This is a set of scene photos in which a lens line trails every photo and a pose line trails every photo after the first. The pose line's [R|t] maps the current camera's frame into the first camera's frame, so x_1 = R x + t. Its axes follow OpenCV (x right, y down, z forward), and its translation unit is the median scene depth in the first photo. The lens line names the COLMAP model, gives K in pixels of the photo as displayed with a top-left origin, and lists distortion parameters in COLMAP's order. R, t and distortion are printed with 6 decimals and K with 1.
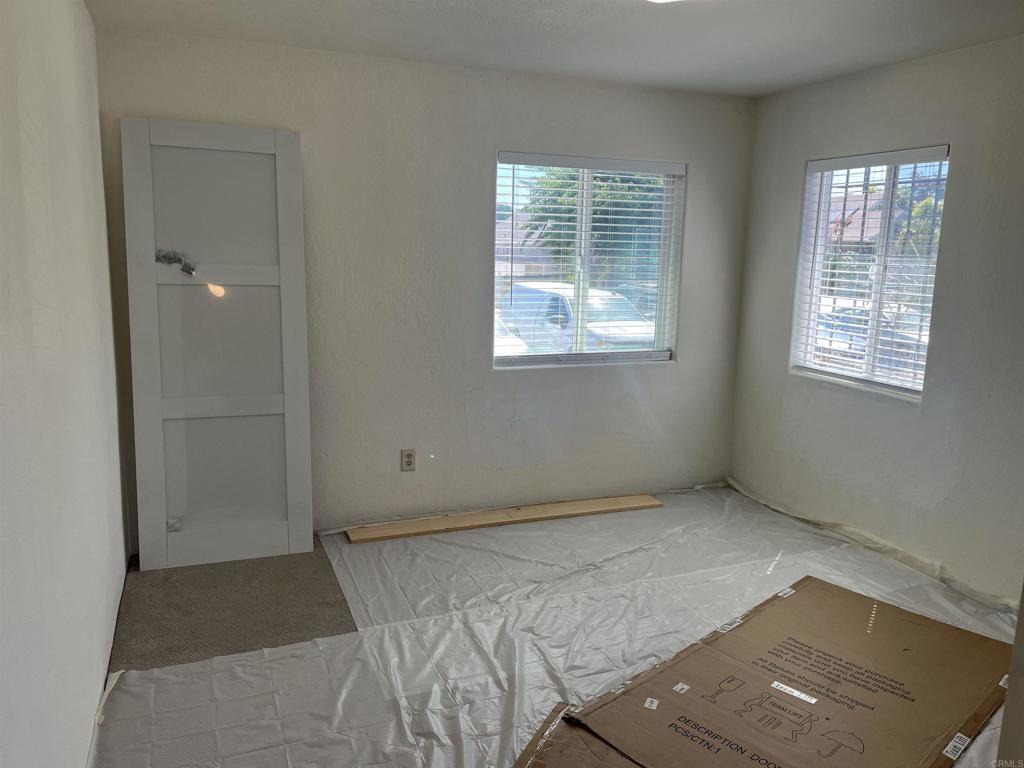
lens RADIAL K [[775.8, 0, 510.5], [0, 775.8, 385.7], [0, 0, 1]] dist [0.000989, -0.000148]
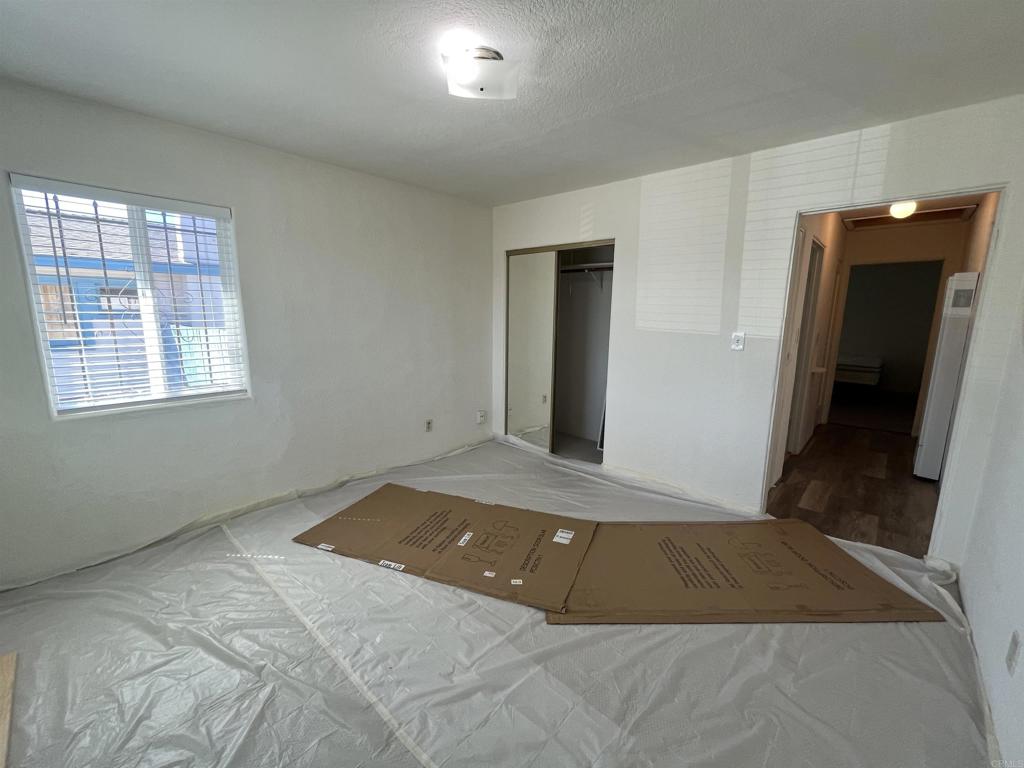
lens RADIAL K [[412.4, 0, 510.1], [0, 412.4, 381.6], [0, 0, 1]] dist [-0.000522, -0.000085]
pose [[-0.435236, -0.179876, 0.882165, -0.323117], [0.135901, 0.955485, 0.261876, -0.132841], [-0.890000, 0.233865, -0.391416, 0.852462]]
